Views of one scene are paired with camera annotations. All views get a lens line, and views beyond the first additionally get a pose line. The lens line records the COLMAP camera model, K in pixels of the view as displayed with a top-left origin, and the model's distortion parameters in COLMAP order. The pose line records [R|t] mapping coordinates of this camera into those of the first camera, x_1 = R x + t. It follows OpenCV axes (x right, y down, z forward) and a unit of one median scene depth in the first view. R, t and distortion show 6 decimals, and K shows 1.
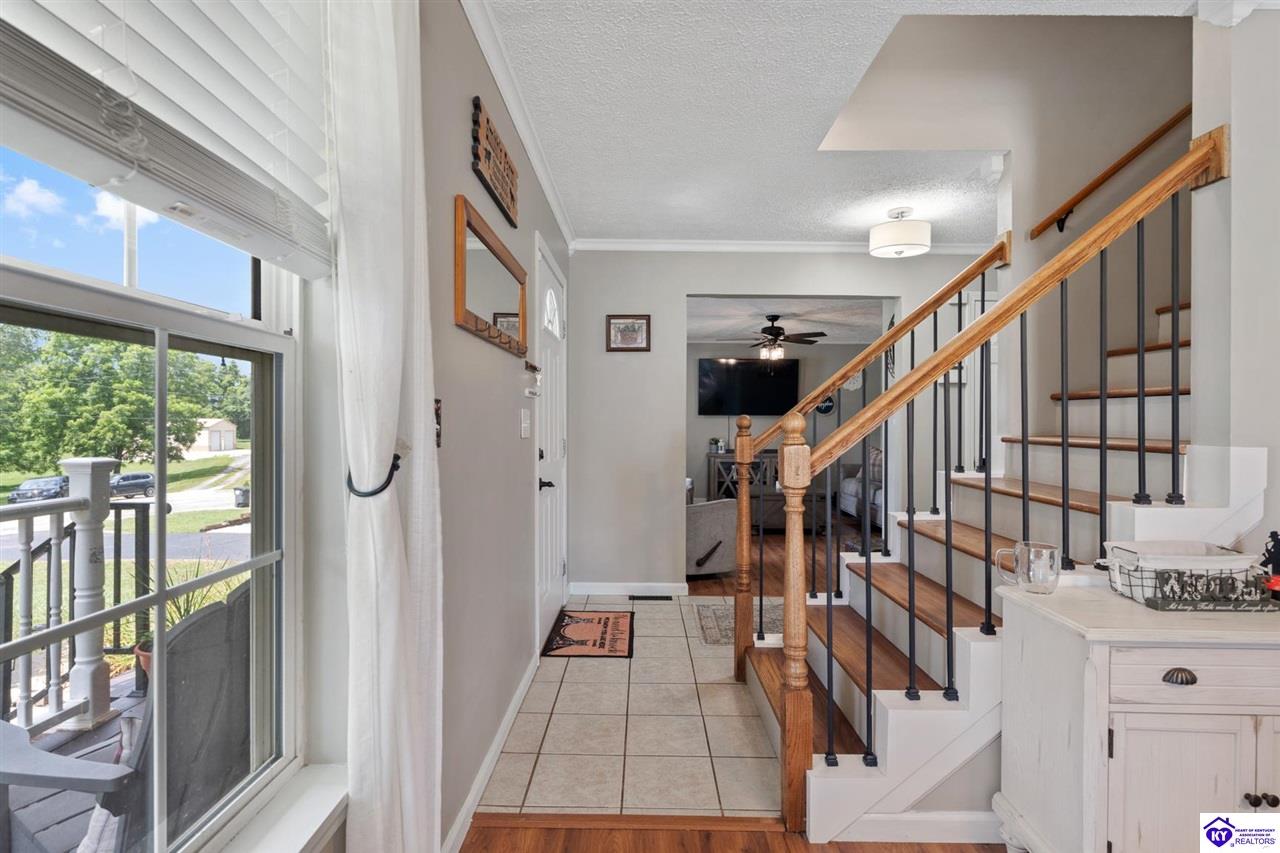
lens RADIAL K [[631.0, 0, 639.8], [0, 631.0, 424.7], [0, 0, 1]] dist [0.009006, -0.000493]
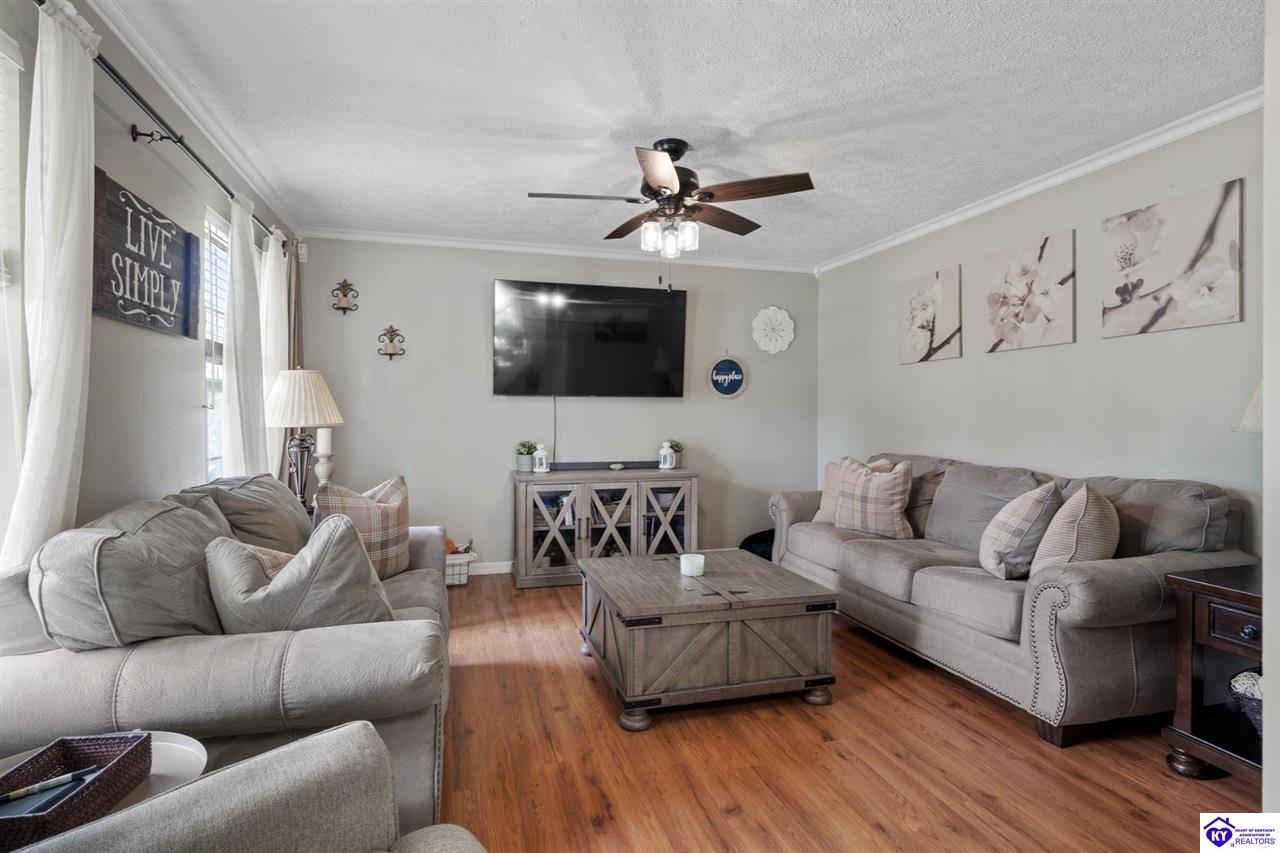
lens RADIAL K [[648.9, 0, 638.3], [0, 648.9, 421.4], [0, 0, 1]] dist [0.001943, 0.000344]
pose [[0.959237, -0.000127, 0.282601, 0.059650], [-0.001508, 0.999983, 0.005569, 0.002596], [-0.282597, -0.005768, 0.959221, 0.497565]]
